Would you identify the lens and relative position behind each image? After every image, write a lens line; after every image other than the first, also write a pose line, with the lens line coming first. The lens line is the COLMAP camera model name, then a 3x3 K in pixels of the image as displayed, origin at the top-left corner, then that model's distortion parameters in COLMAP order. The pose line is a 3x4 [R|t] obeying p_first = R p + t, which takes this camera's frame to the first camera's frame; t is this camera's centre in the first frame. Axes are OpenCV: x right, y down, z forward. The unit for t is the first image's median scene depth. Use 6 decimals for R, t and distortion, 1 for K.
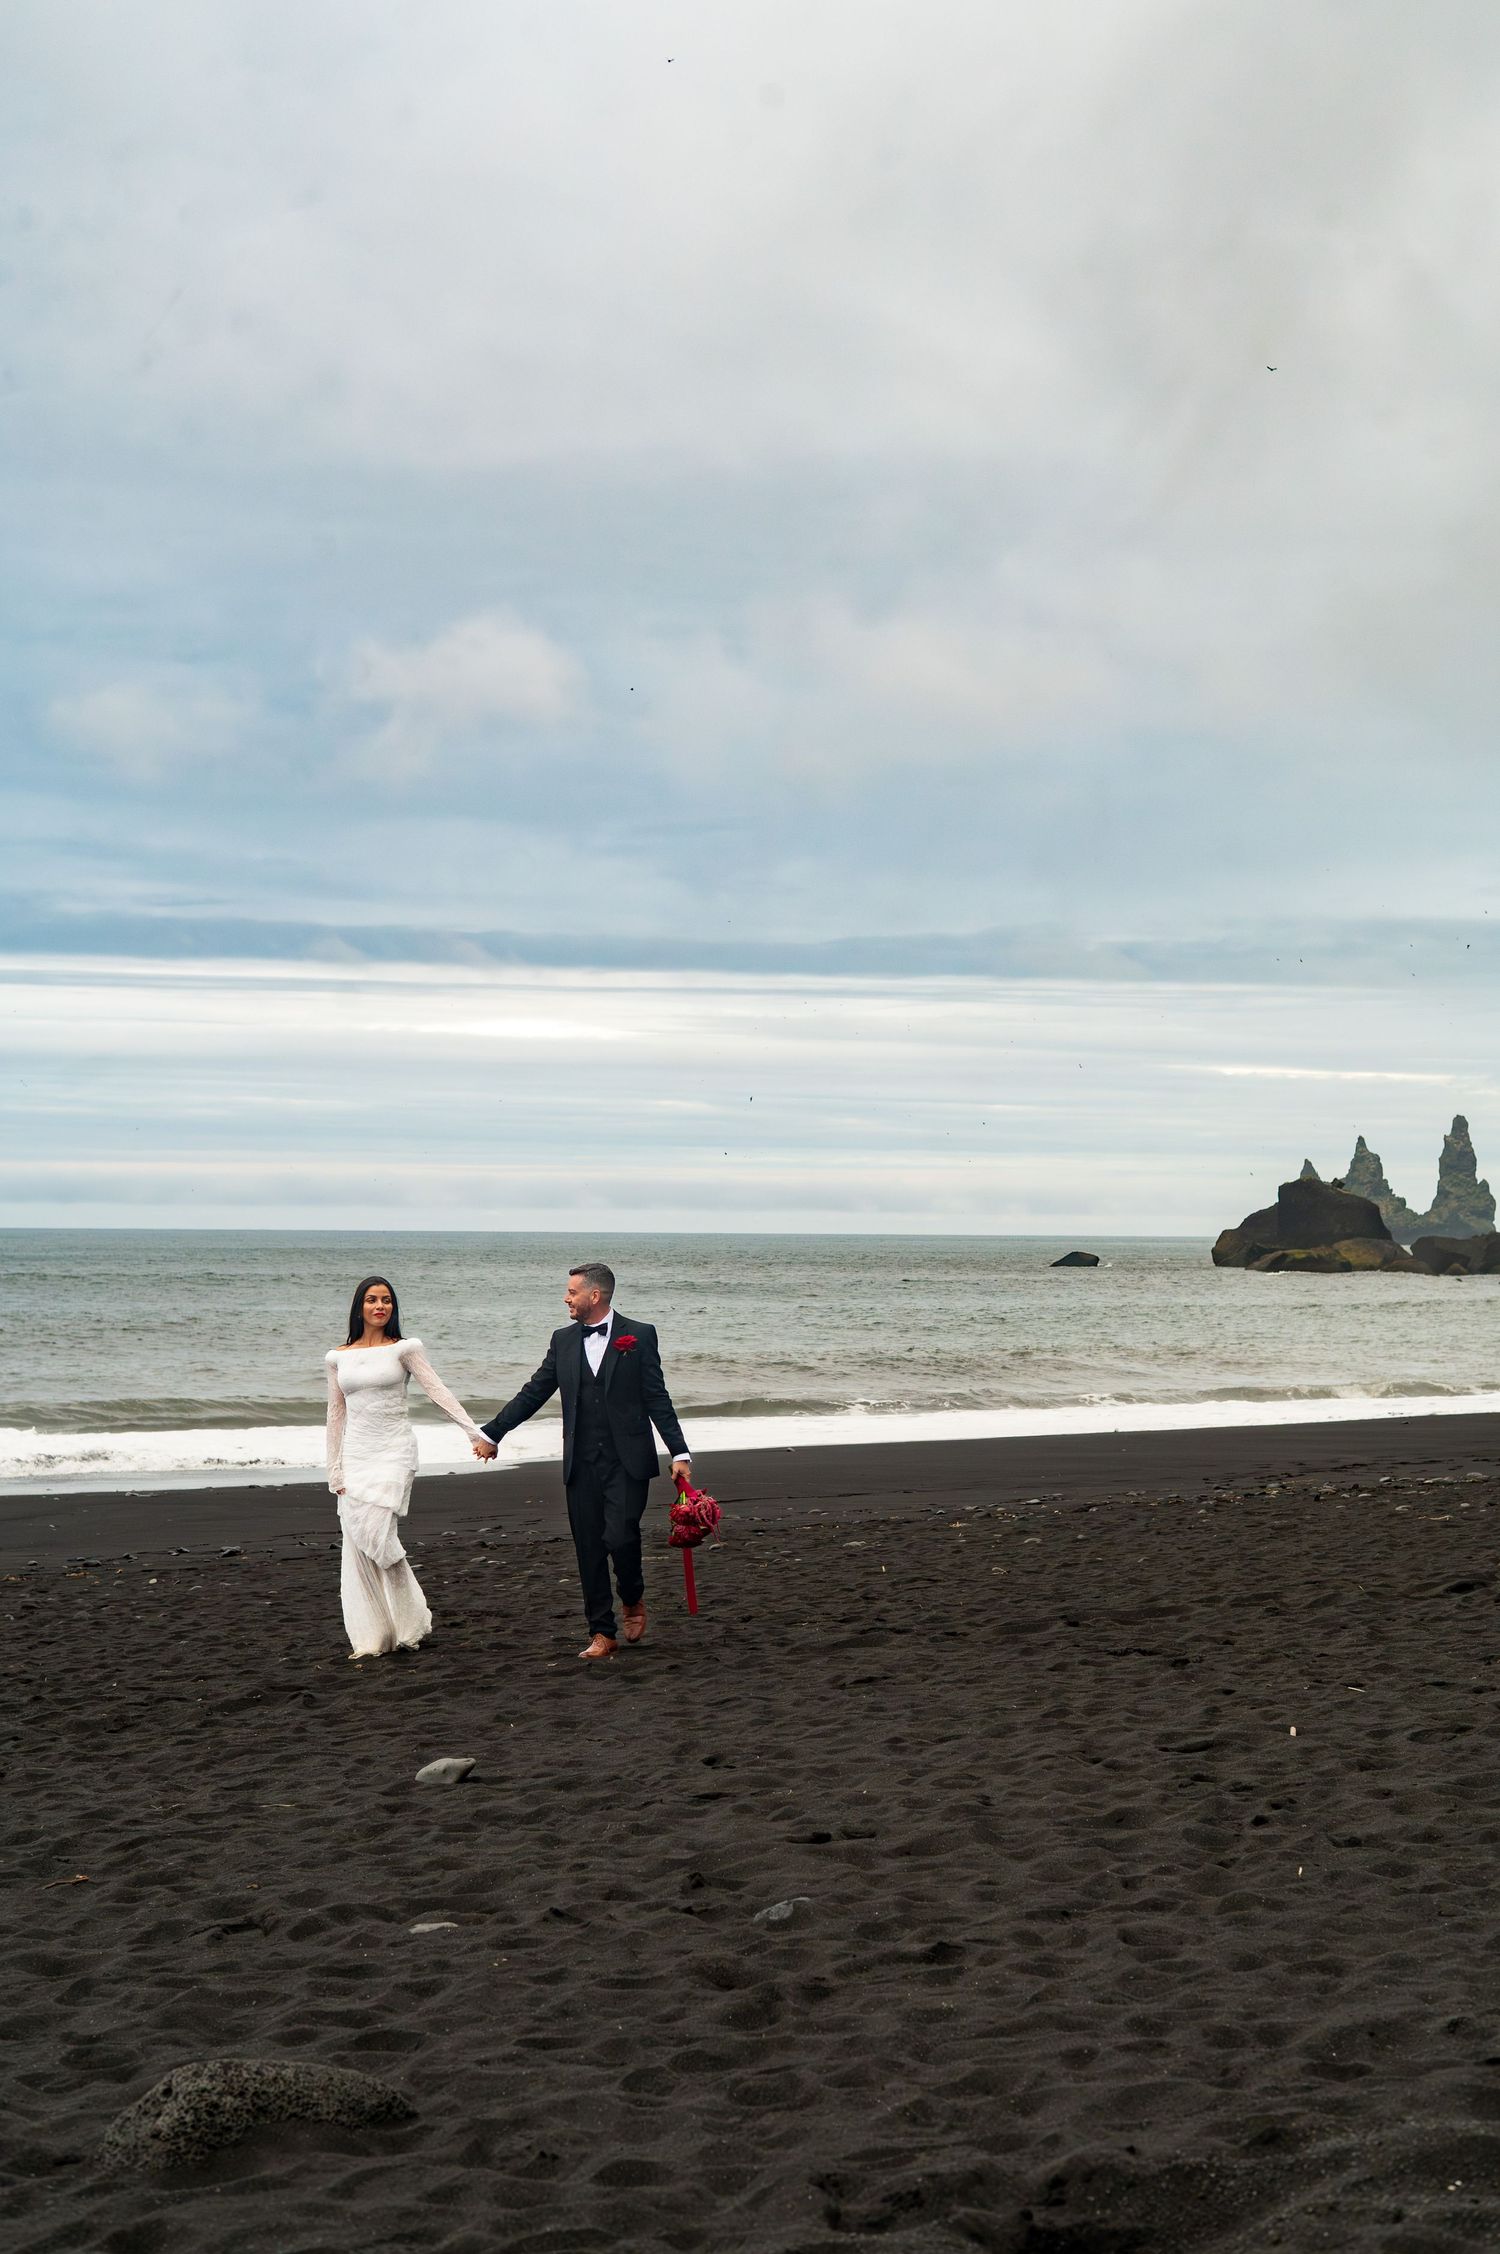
lens RADIAL K [[3179.3, 0, 756.9], [0, 3179.3, 1121.5], [0, 0, 1]] dist [0.005665, 0.000000]
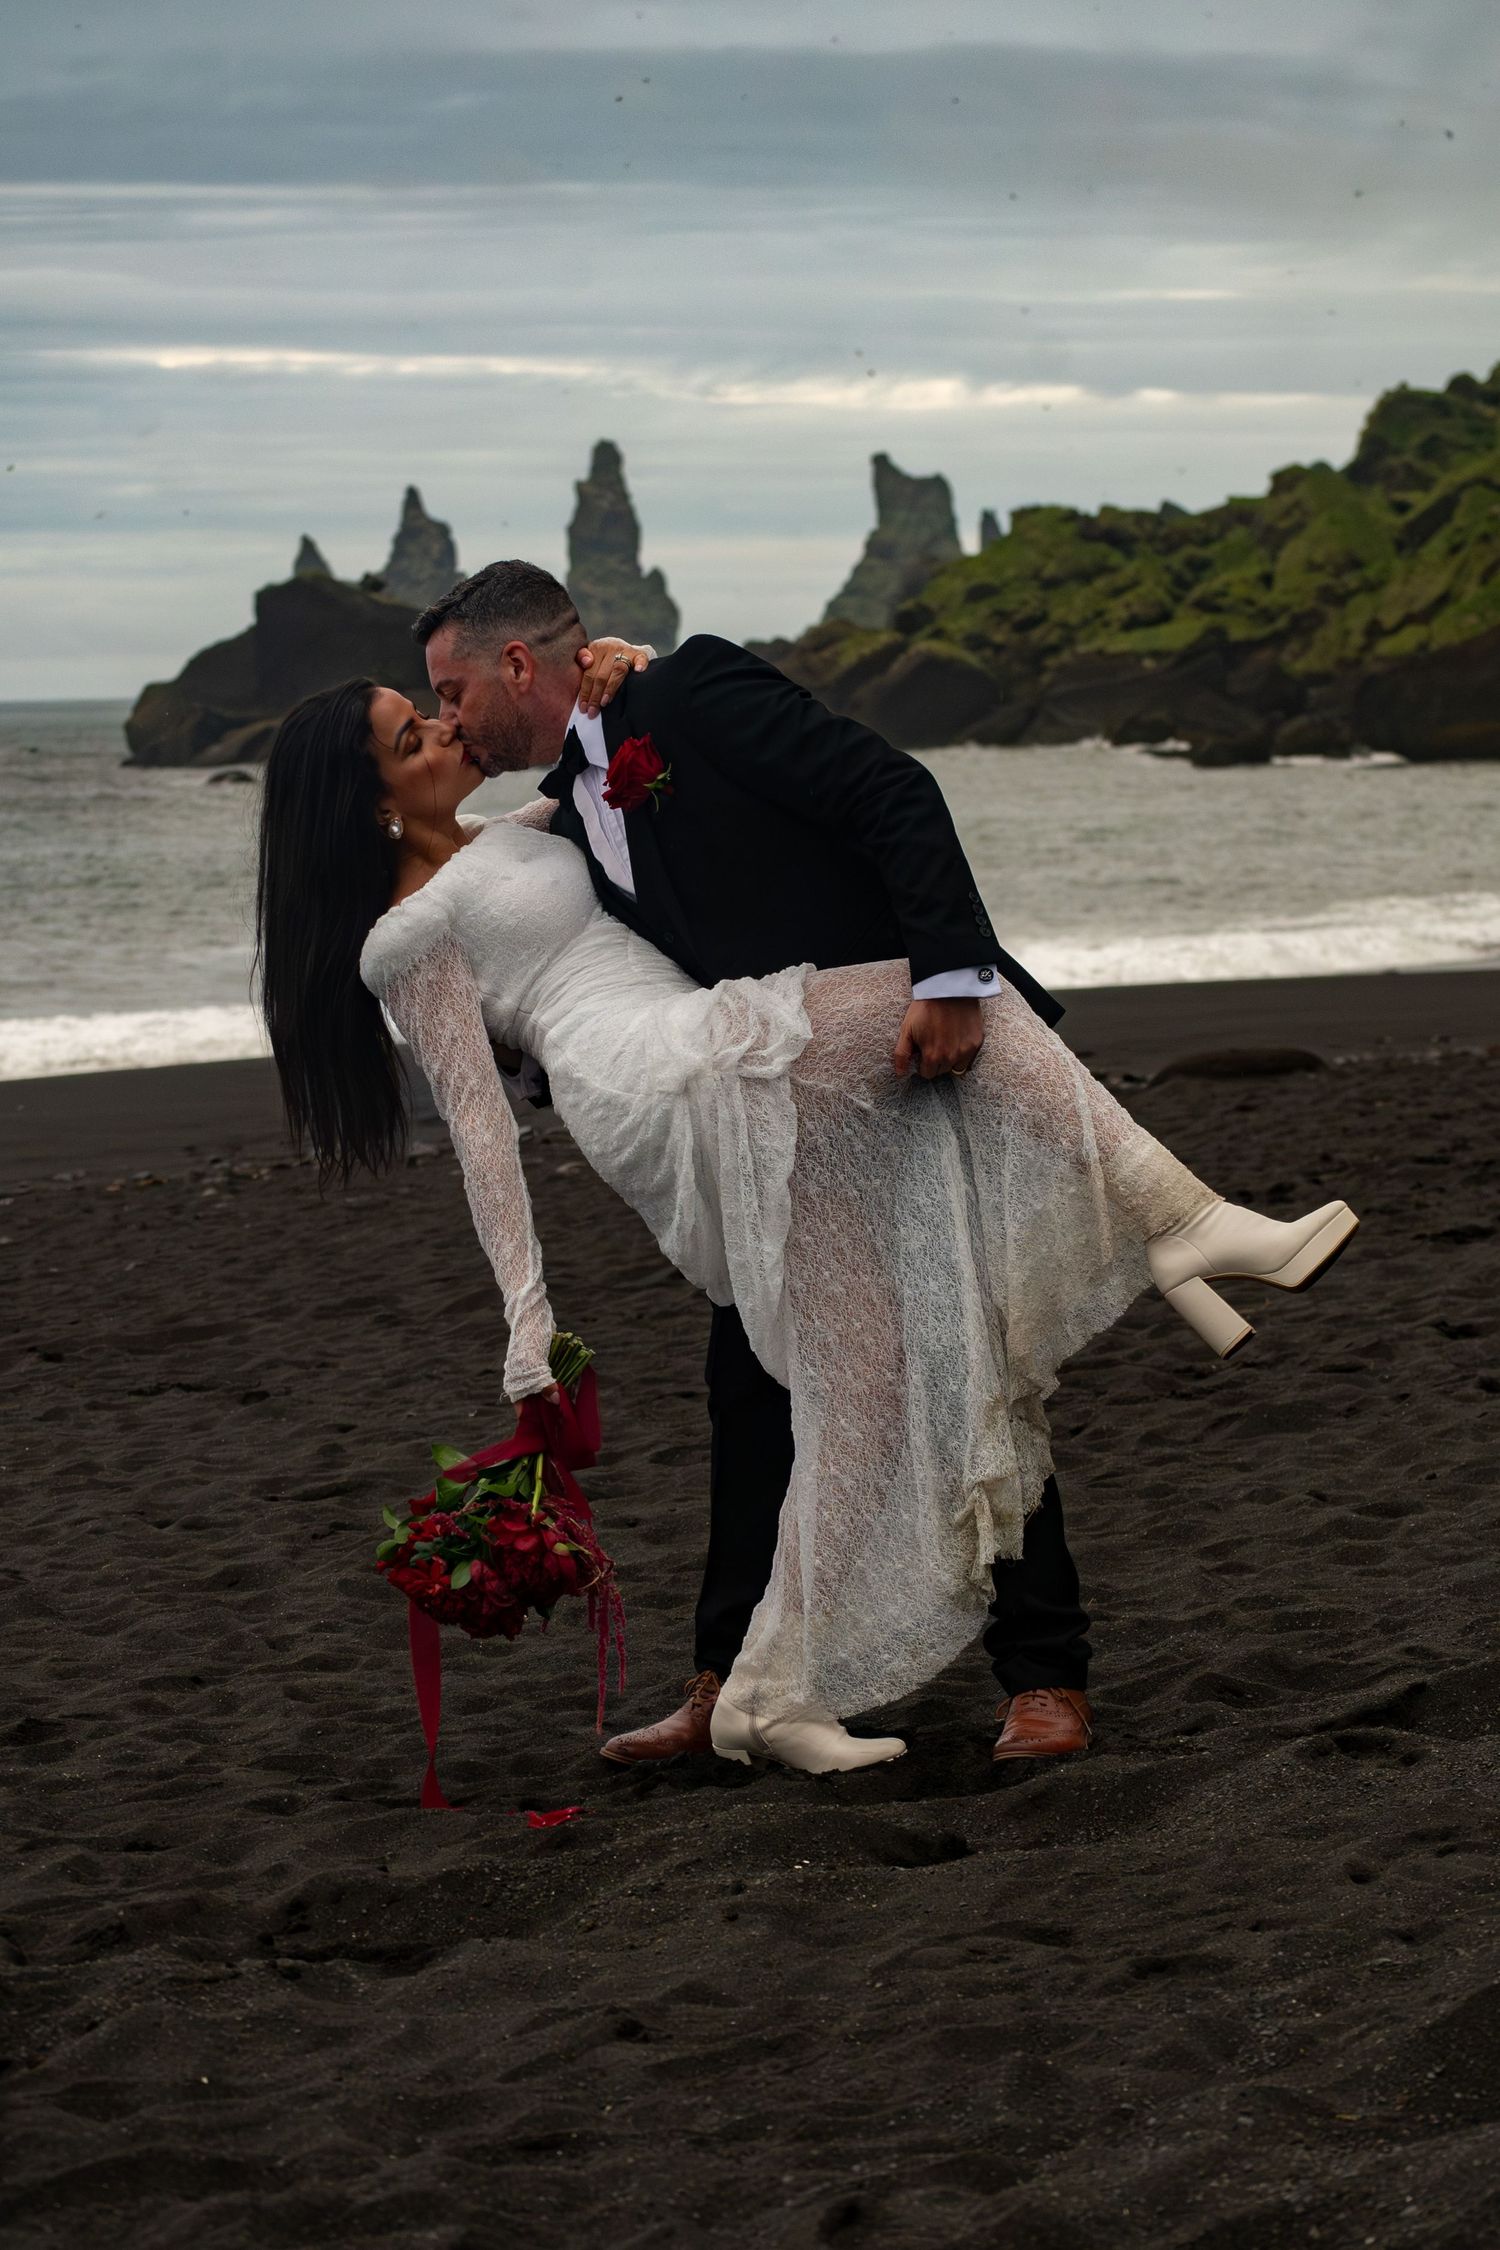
lens RADIAL K [[9520.1, 0, 749.6], [0, 9520.1, 1124.6], [0, 0, 1]] dist [-0.448281, 0.000000]
pose [[0.967184, -0.039618, 0.250971, -0.231002], [0.020445, 0.996701, 0.078550, -0.019655], [-0.253255, -0.070841, 0.964802, -0.768561]]
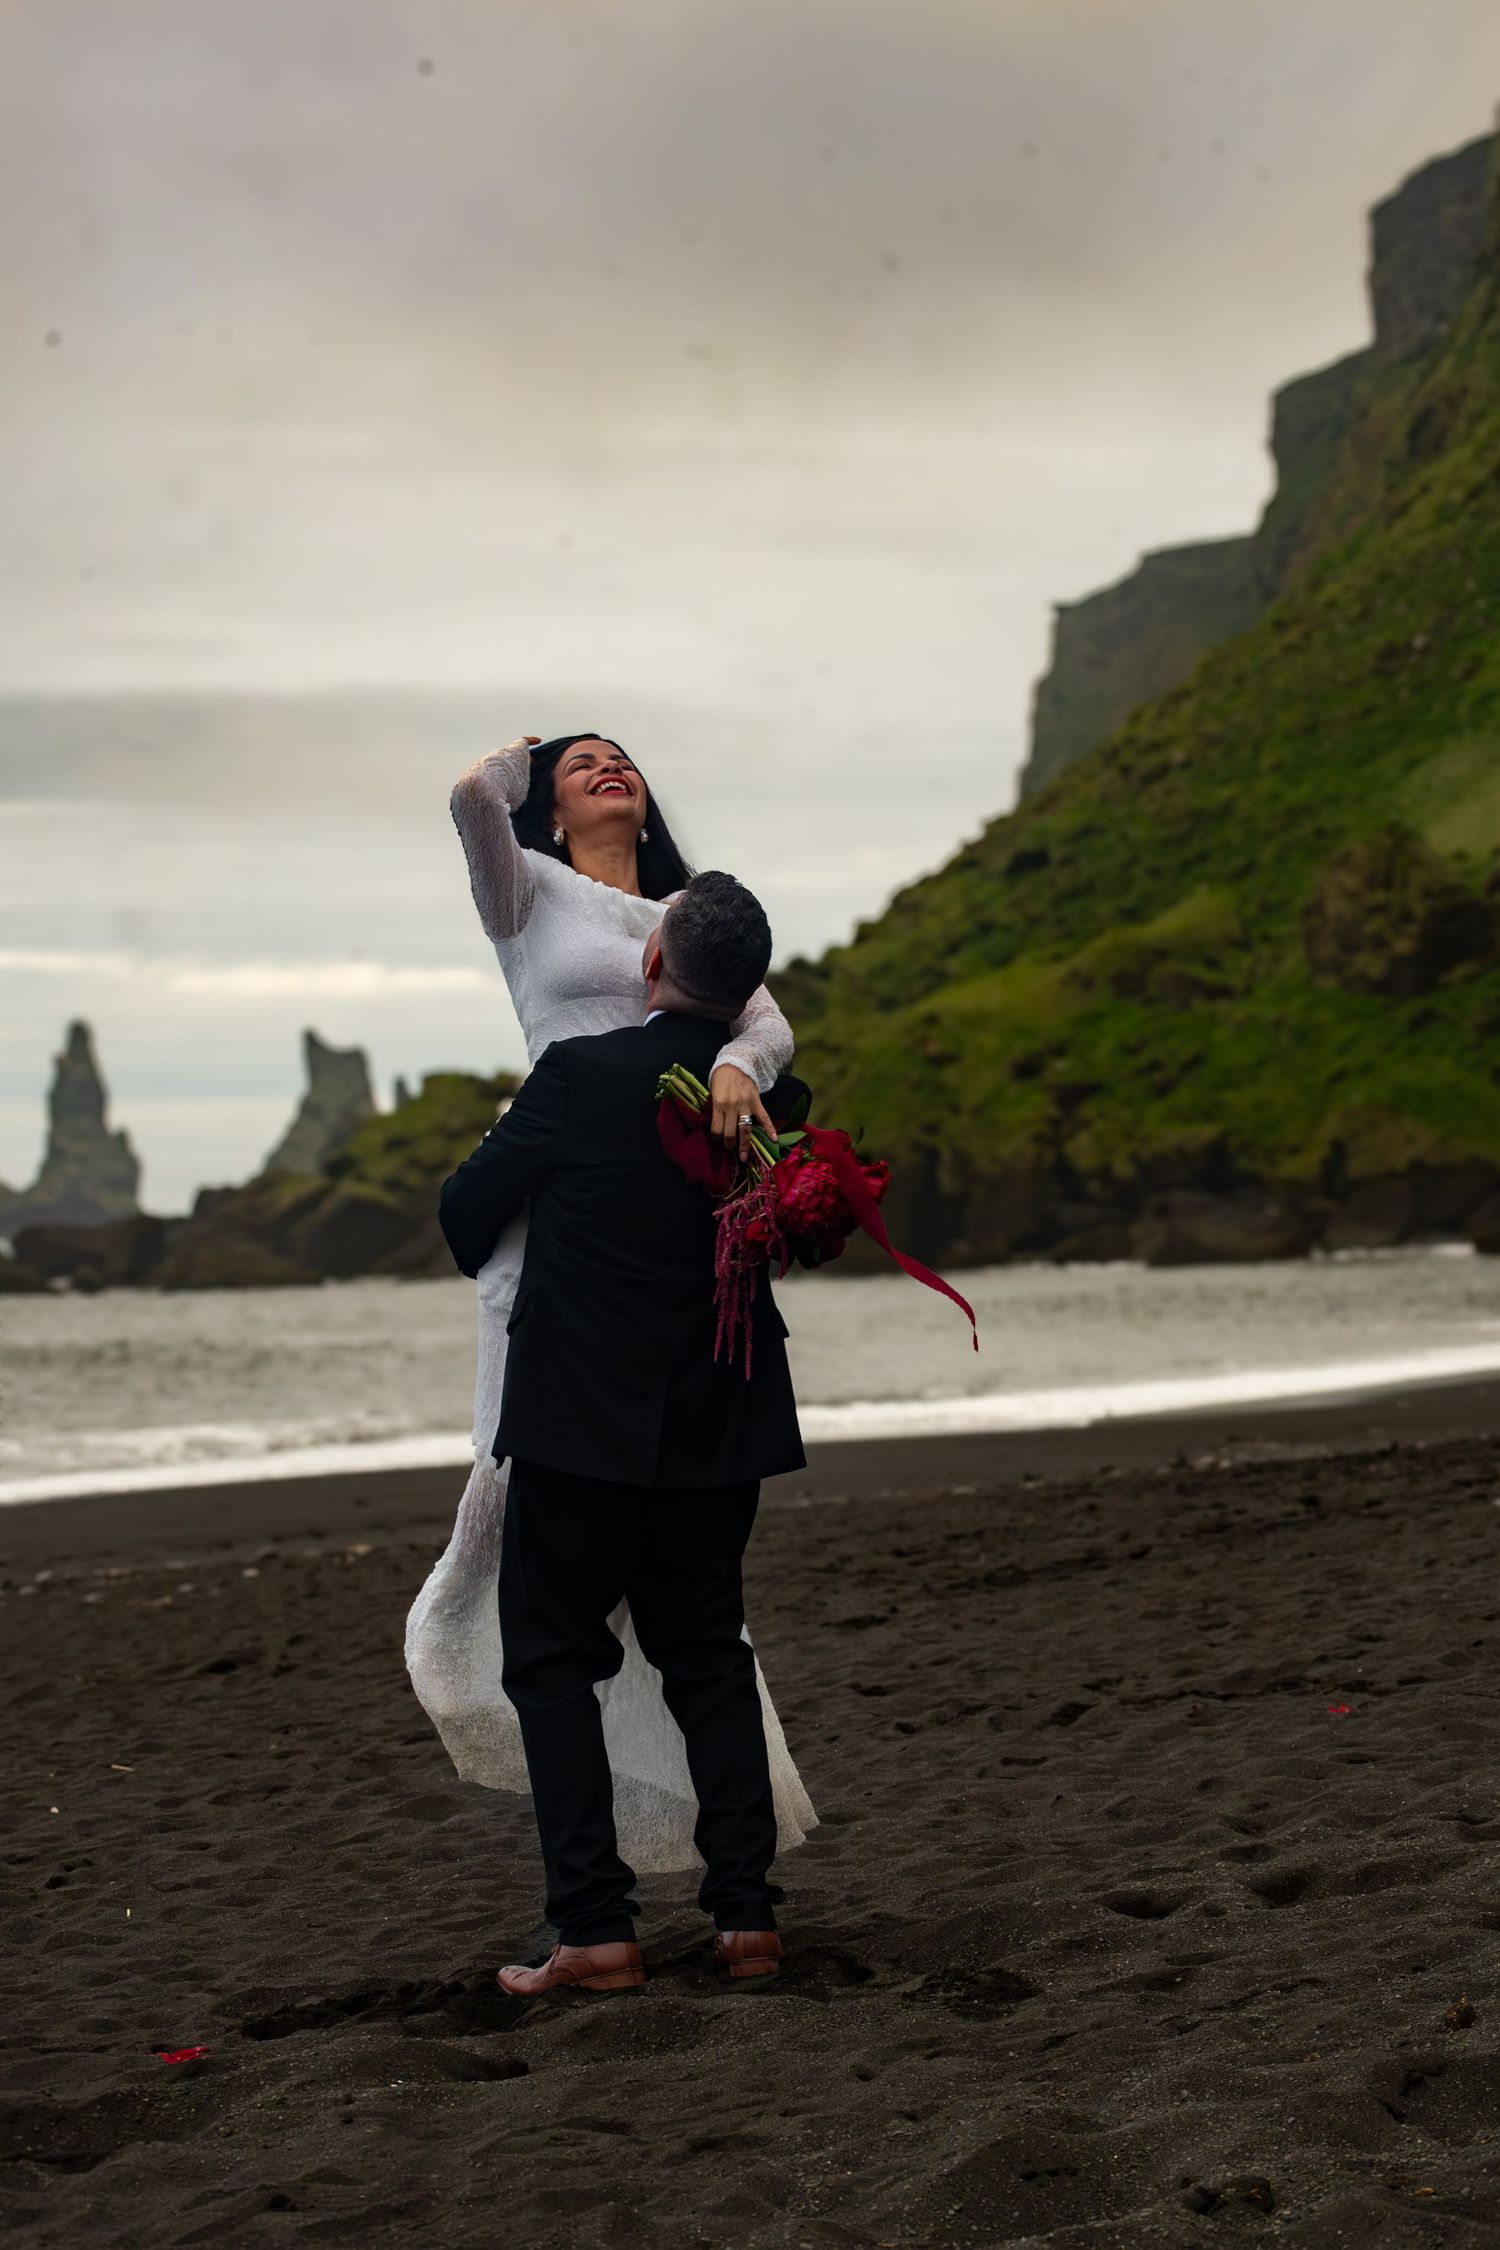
lens RADIAL K [[8235.8, 0, 750.2], [0, 8235.8, 1123.6], [0, 0, 1]] dist [-0.104932, 0.000000]
pose [[0.940099, -0.029147, 0.339653, -0.314818], [0.029361, 0.999559, 0.004509, 0.024021], [-0.339634, 0.005734, 0.940540, -0.837066]]
